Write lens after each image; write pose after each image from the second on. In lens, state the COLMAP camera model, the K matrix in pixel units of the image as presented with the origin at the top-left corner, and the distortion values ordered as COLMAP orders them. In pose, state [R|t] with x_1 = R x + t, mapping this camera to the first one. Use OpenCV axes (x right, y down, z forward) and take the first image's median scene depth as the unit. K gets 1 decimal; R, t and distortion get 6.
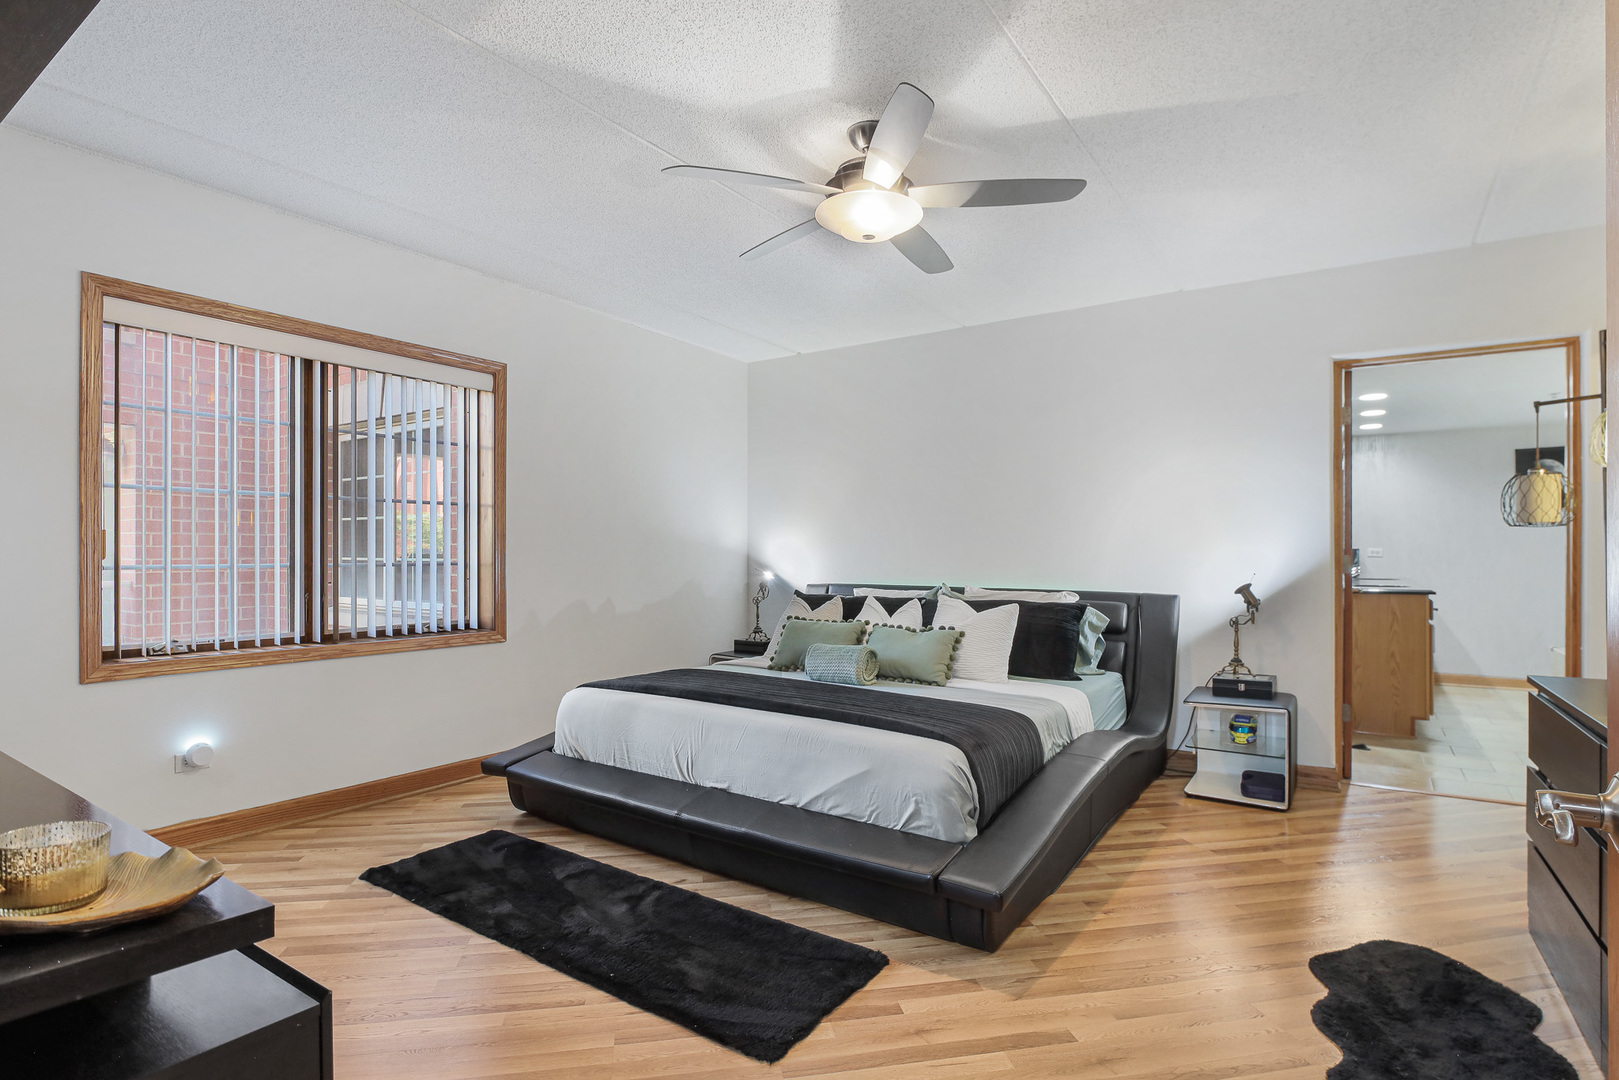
lens RADIAL K [[797.0, 0, 825.1], [0, 797.0, 532.2], [0, 0, 1]] dist [-0.027865, -0.000993]
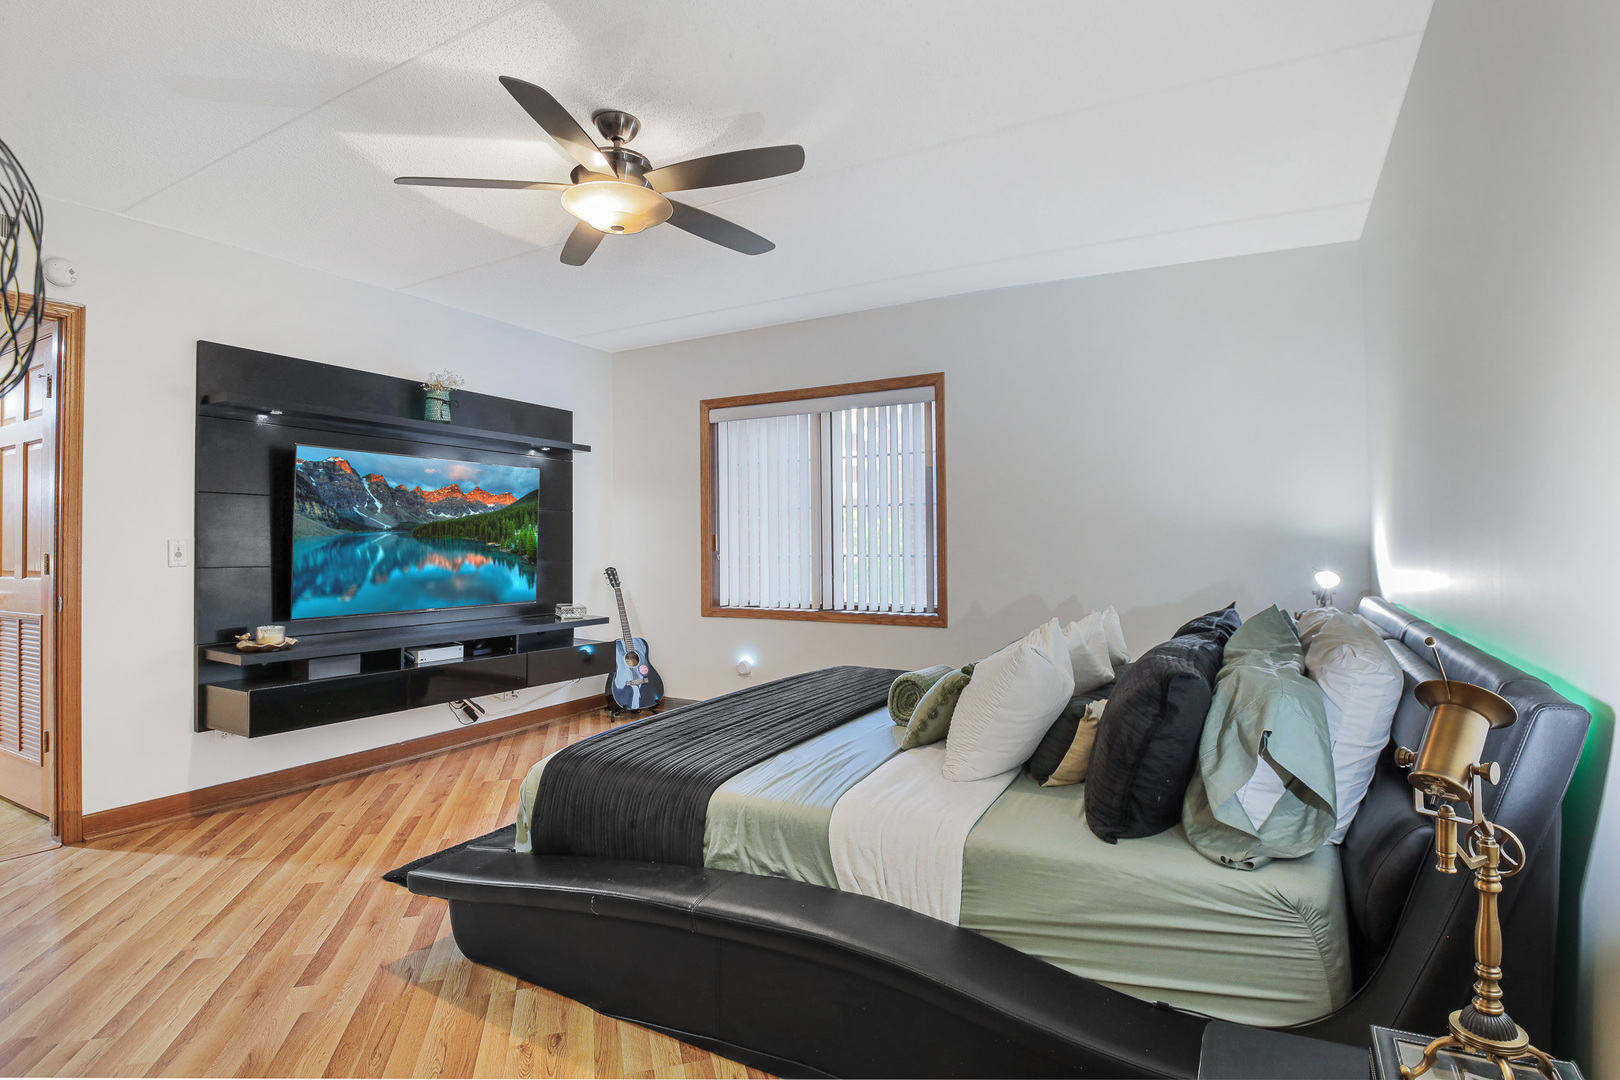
lens RADIAL K [[797.5, 0, 825.7], [0, 797.5, 532.2], [0, 0, 1]] dist [-0.027865, -0.000993]
pose [[0.092537, -0.018335, -0.995540, 0.820289], [0.037017, 0.999203, -0.014962, 0.021208], [0.995021, -0.035467, 0.093142, 0.906586]]
